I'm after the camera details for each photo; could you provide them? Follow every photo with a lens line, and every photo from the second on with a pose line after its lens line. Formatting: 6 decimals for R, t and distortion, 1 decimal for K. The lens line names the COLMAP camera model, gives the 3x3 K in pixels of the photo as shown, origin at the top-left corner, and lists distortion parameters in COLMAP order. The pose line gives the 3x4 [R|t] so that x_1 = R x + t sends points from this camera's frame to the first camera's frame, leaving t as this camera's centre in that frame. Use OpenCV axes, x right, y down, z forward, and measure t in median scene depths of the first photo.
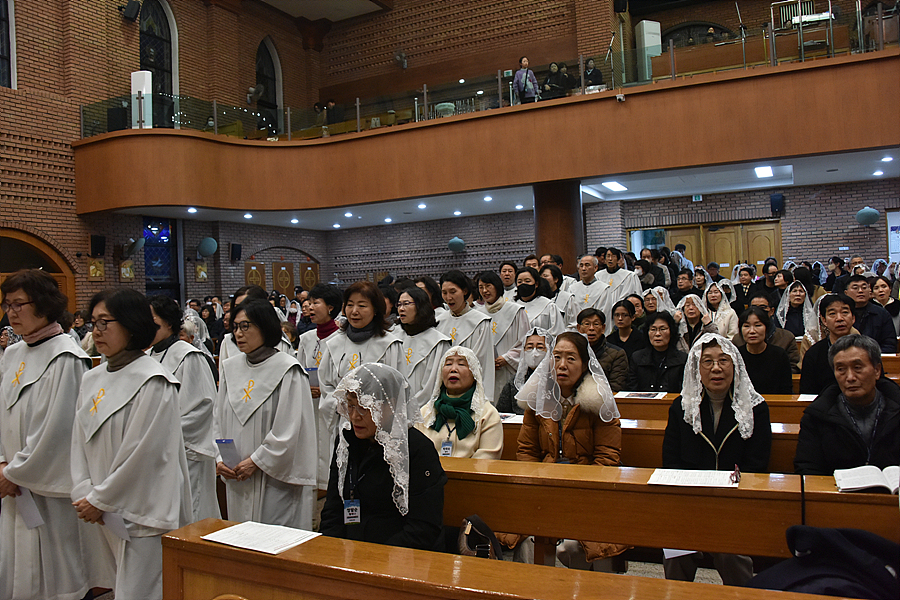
lens RADIAL K [[720.0, 0, 450.0], [0, 720.0, 300.0], [0, 0, 1]] dist [-0.140003, 0.077679]
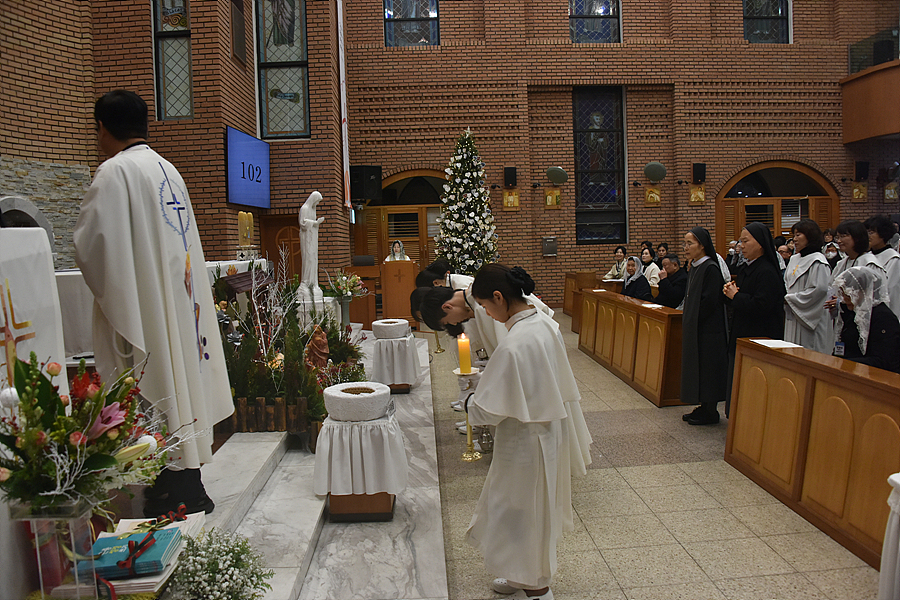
lens RADIAL K [[720.0, 0, 450.0], [0, 720.0, 300.0], [0, 0, 1]] dist [-0.140003, 0.077679]
pose [[0.482997, 0.099175, -0.869987, 0.163143], [0.005719, 0.993187, 0.116394, -0.004177], [0.875603, -0.061194, 0.479139, -0.125025]]
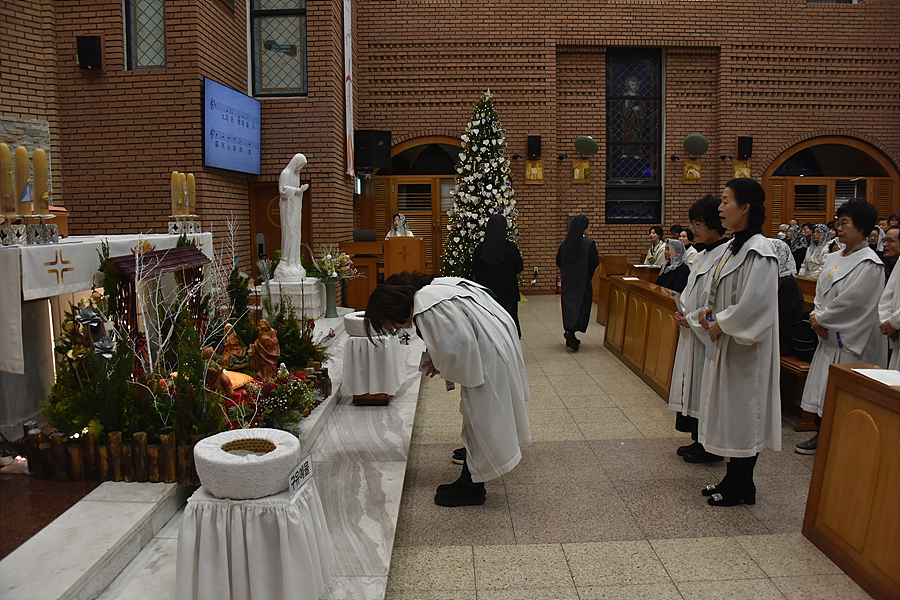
lens RADIAL K [[720.0, 0, 450.0], [0, 720.0, 300.0], [0, 0, 1]] dist [-0.140003, 0.077679]
pose [[0.447552, 0.142174, -0.882884, 0.082423], [-0.016909, 0.988450, 0.150602, -0.000143], [0.894098, -0.052473, 0.444787, -0.059815]]
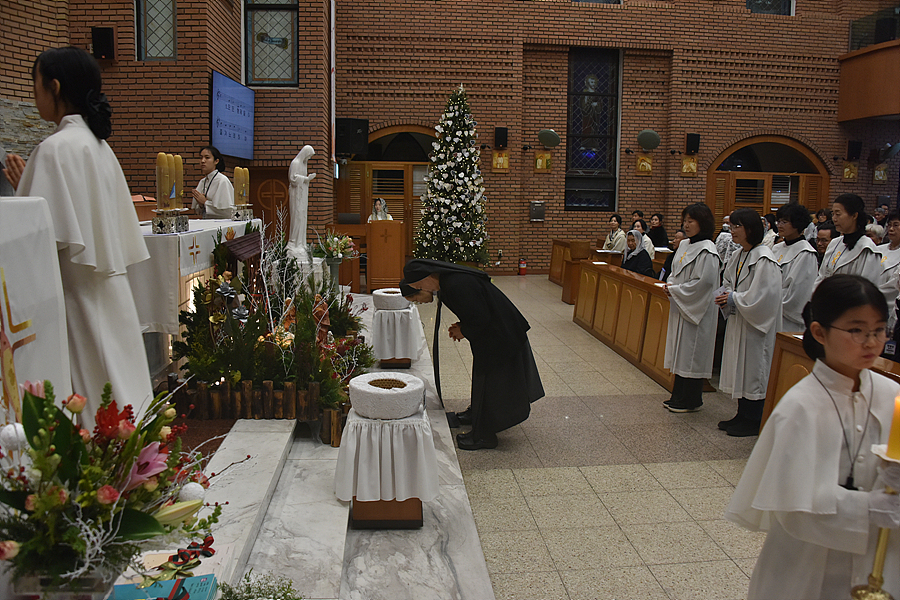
lens RADIAL K [[719.4, 0, 450.0], [0, 719.4, 300.0], [0, 0, 1]] dist [-0.142970, 0.082201]
pose [[0.518840, 0.172388, -0.837310, 0.122723], [-0.042067, 0.983419, 0.176402, -0.009760], [0.853836, -0.056302, 0.517488, -0.132928]]
